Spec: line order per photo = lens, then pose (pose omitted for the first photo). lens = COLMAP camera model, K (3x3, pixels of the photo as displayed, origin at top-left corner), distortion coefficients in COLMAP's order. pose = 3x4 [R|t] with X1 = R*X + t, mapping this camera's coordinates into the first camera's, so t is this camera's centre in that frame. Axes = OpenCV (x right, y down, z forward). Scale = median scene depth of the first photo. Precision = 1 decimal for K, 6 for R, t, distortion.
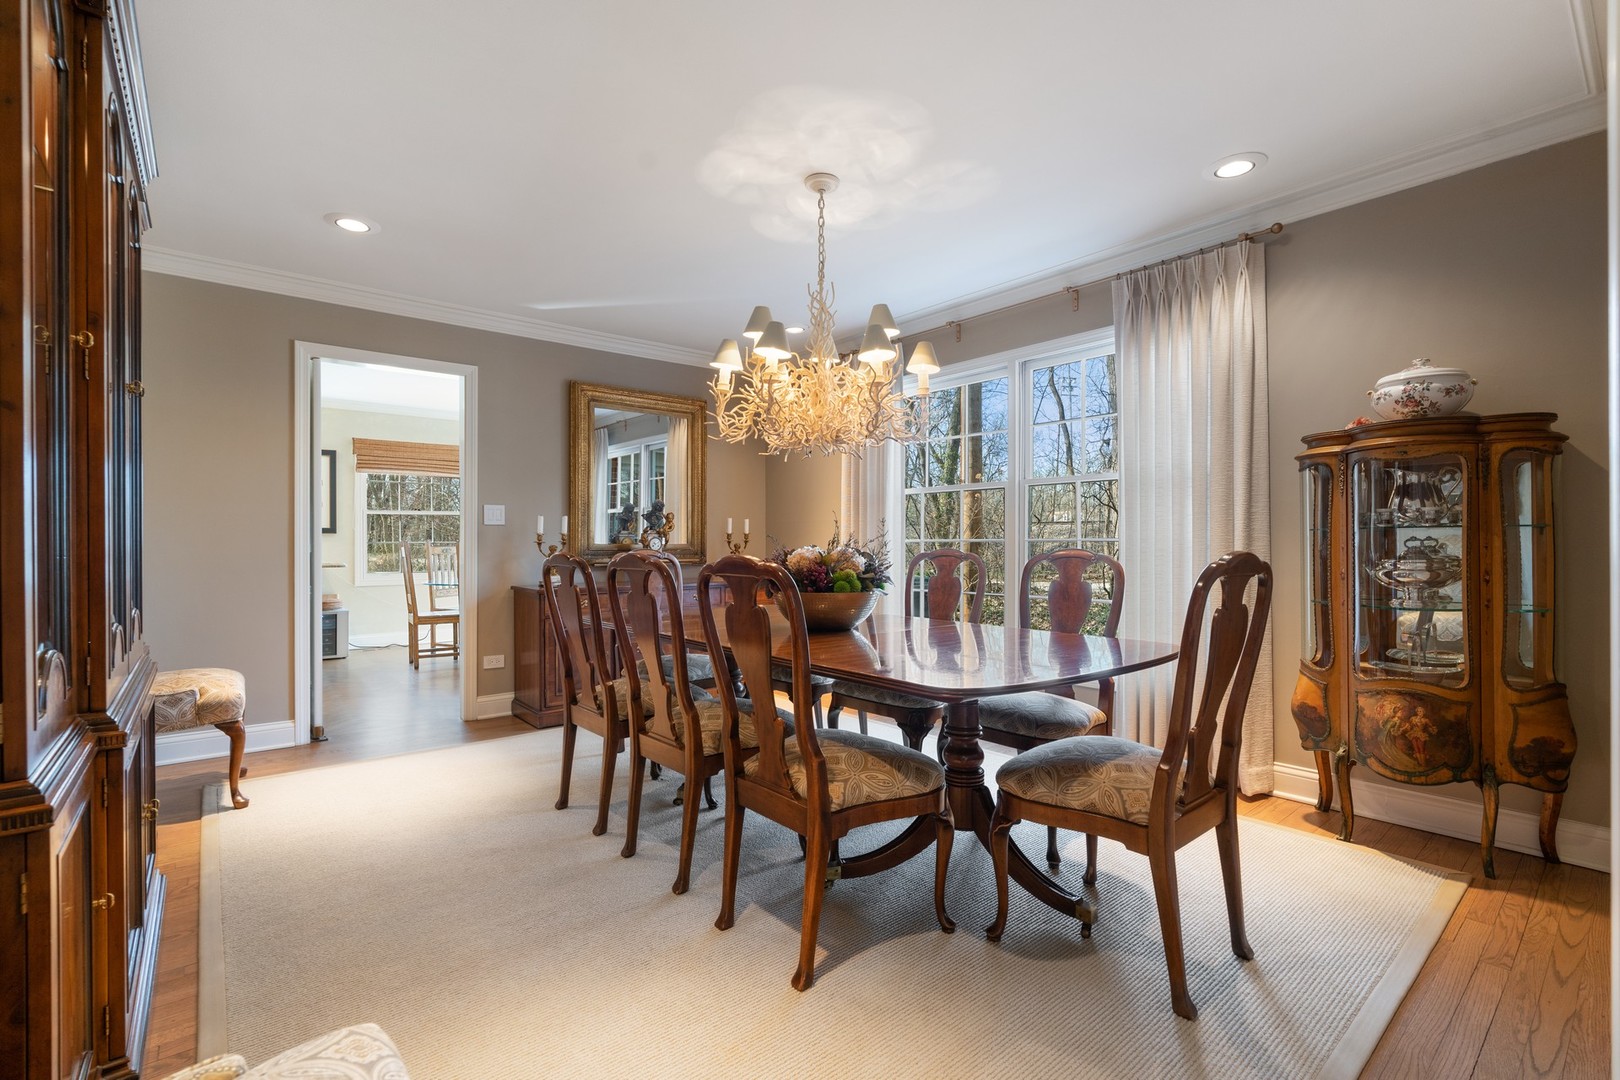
lens RADIAL K [[730.5, 0, 810.0], [0, 730.5, 540.0], [0, 0, 1]] dist [-0.003292, 0.006635]
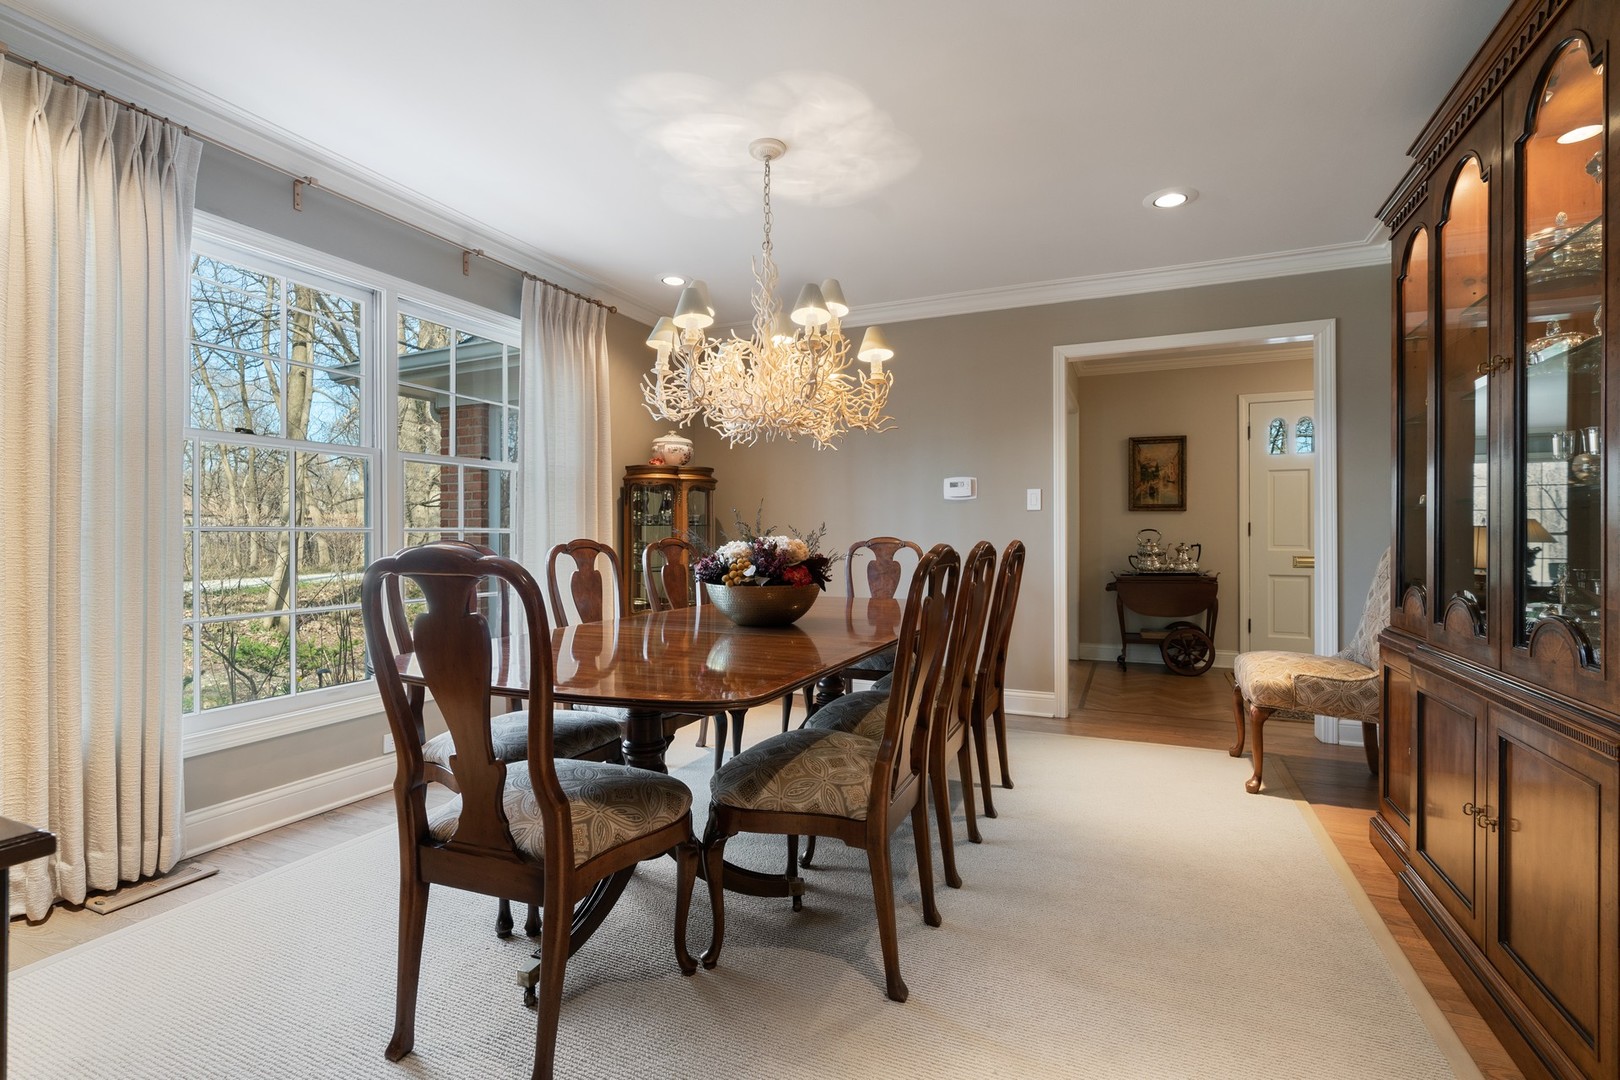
lens RADIAL K [[730.5, 0, 810.0], [0, 730.5, 540.0], [0, 0, 1]] dist [-0.003292, 0.006635]
pose [[-0.449476, -0.009430, 0.893242, -0.865944], [0.005877, 0.999891, 0.013514, 0.007553], [-0.893273, 0.011324, -0.449372, 1.388373]]
